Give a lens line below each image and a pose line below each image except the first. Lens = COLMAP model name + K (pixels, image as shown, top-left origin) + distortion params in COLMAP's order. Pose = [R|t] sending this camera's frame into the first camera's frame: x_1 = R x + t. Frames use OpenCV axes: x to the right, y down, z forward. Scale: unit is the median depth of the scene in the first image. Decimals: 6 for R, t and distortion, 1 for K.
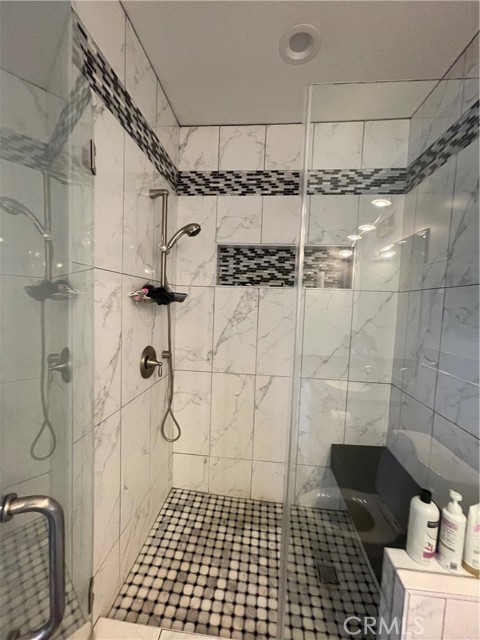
lens RADIAL K [[257.1, 0, 238.3], [0, 257.1, 320.0], [0, 0, 1]] dist [-0.002867, 0.000522]
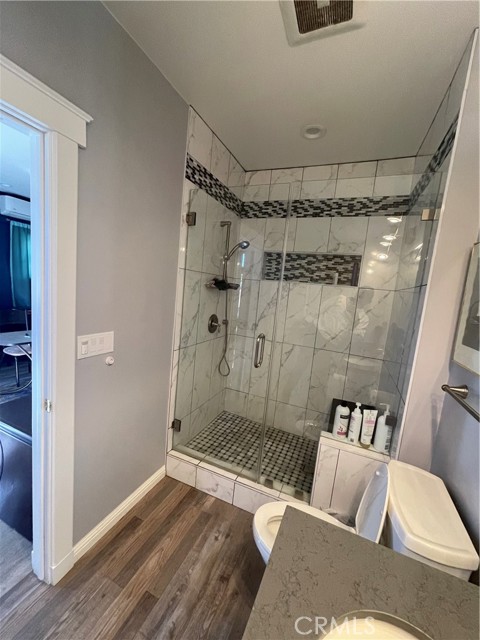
lens RADIAL K [[259.6, 0, 238.5], [0, 259.6, 320.4], [0, 0, 1]] dist [-0.001998, 0.000655]
pose [[0.952600, 0.089791, -0.290674, 0.255923], [-0.077877, 0.995589, 0.052326, 0.032742], [0.294091, -0.027209, 0.955390, -0.489403]]
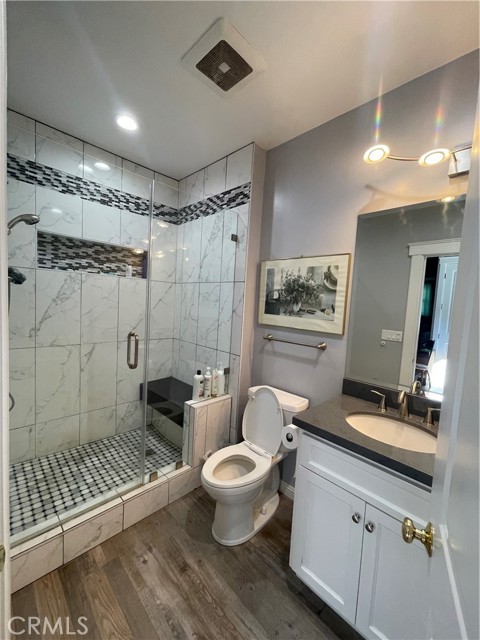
lens RADIAL K [[259.6, 0, 238.5], [0, 259.6, 320.4], [0, 0, 1]] dist [-0.001998, 0.000655]
pose [[0.633578, -0.057411, 0.771545, -0.430196], [0.016151, 0.998007, 0.061000, 0.037786], [-0.773510, -0.026187, 0.633243, -0.394353]]
